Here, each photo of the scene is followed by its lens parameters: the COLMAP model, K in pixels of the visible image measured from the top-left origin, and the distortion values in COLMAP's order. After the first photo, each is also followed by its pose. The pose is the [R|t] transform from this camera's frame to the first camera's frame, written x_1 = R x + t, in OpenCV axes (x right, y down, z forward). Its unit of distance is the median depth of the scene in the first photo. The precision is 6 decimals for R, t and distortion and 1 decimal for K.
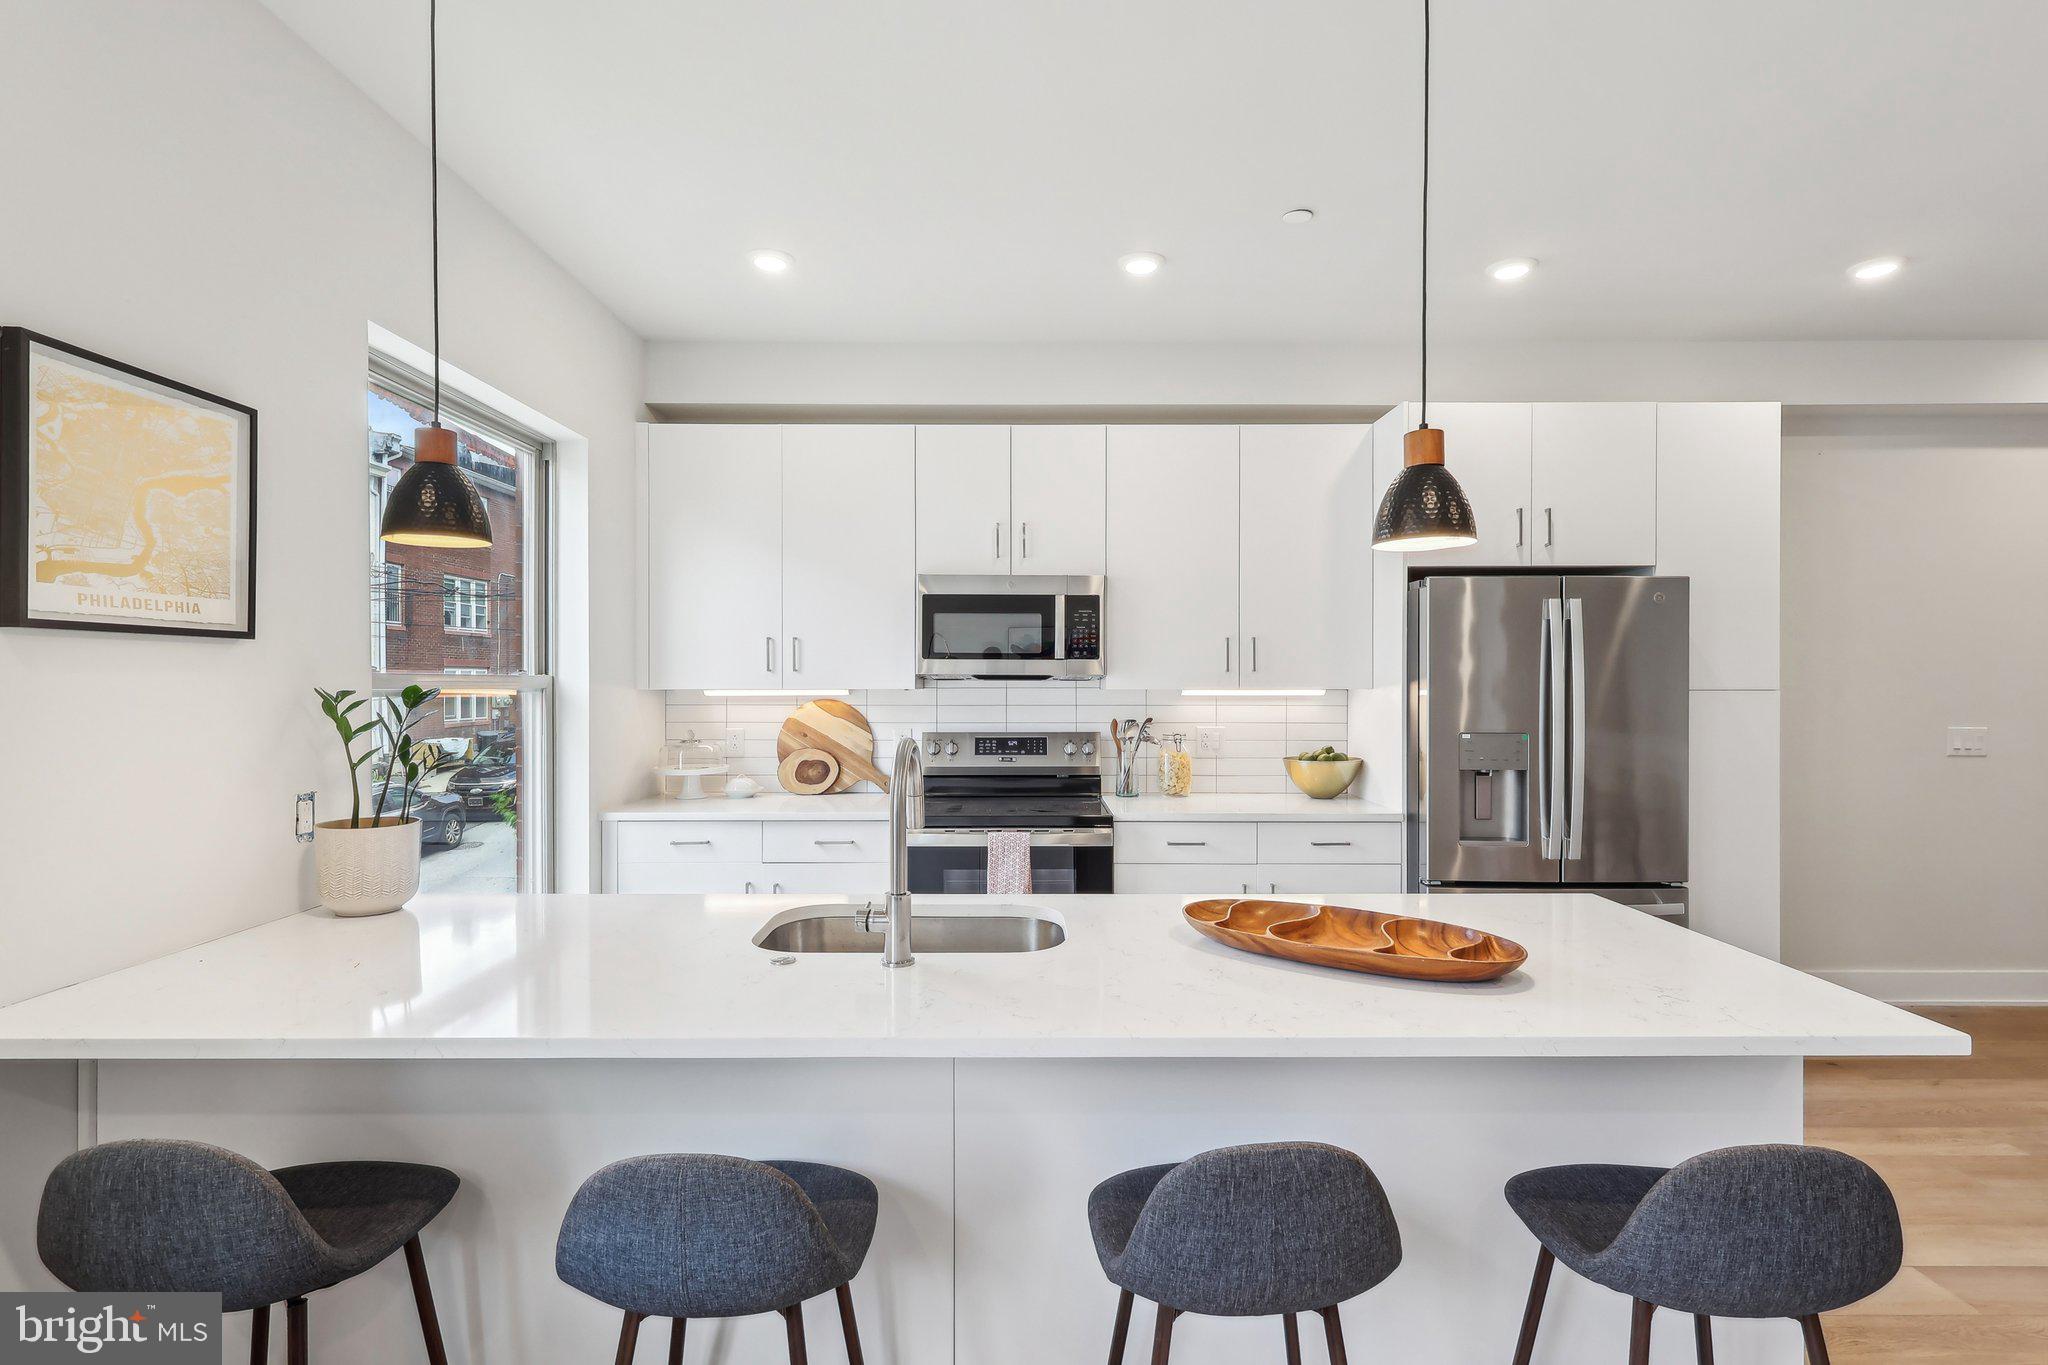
lens RADIAL K [[1015.0, 0, 1018.2], [0, 1015.0, 684.6], [0, 0, 1]] dist [0.008081, -0.000415]
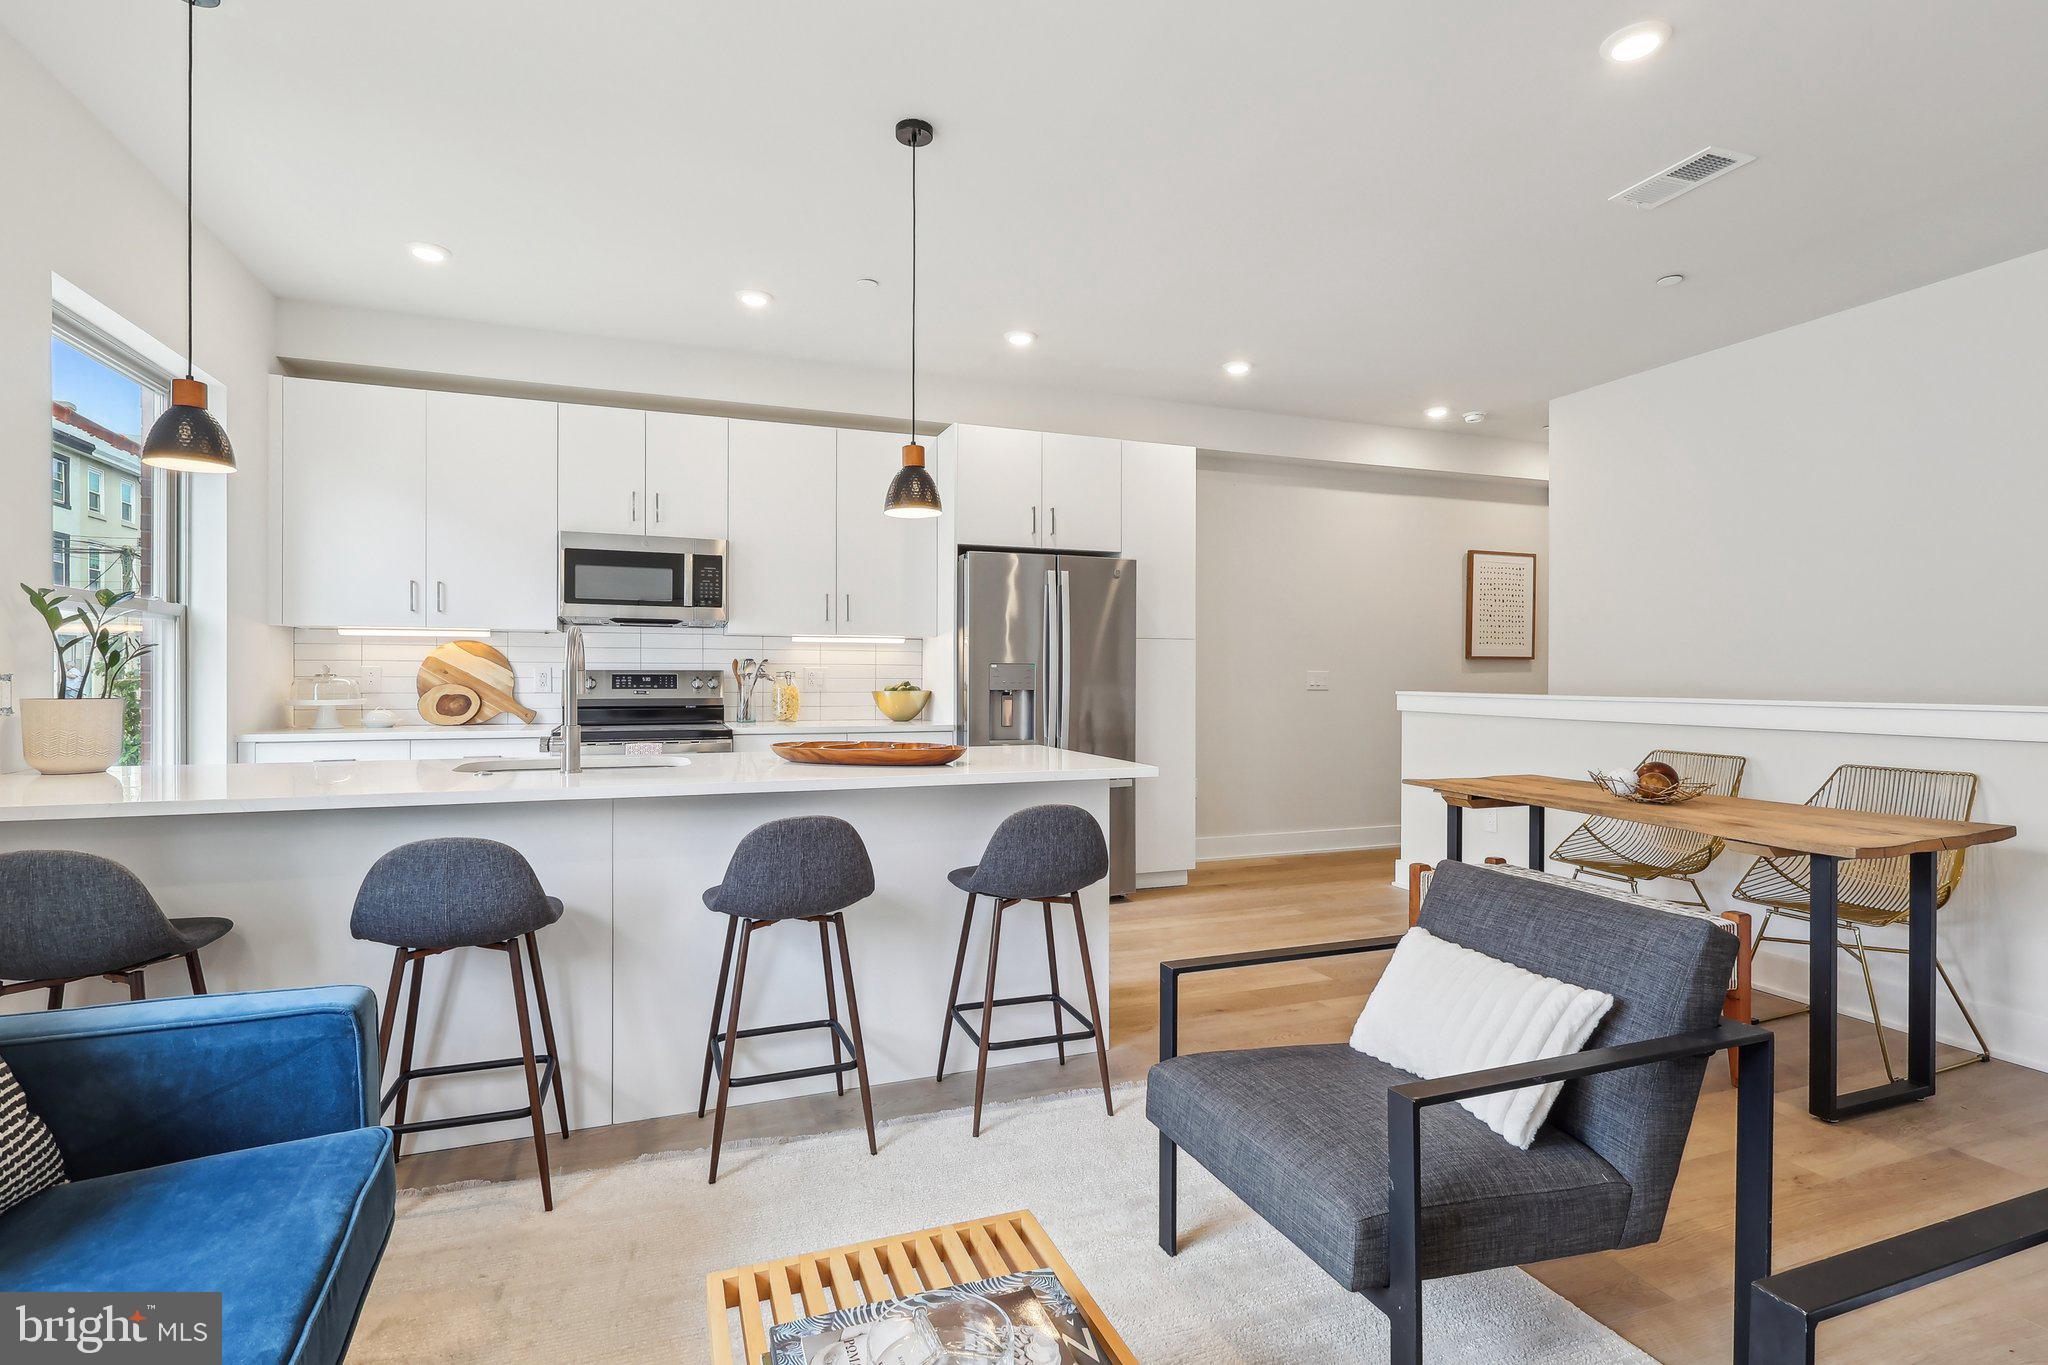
lens RADIAL K [[1015.0, 0, 1030.7], [0, 1015.0, 682.9], [0, 0, 1]] dist [0.008081, -0.000415]
pose [[0.934819, 0.001485, 0.355120, -0.007900], [-0.002601, 0.999993, 0.002667, 0.060913], [-0.355114, -0.003417, 0.934817, -0.282835]]
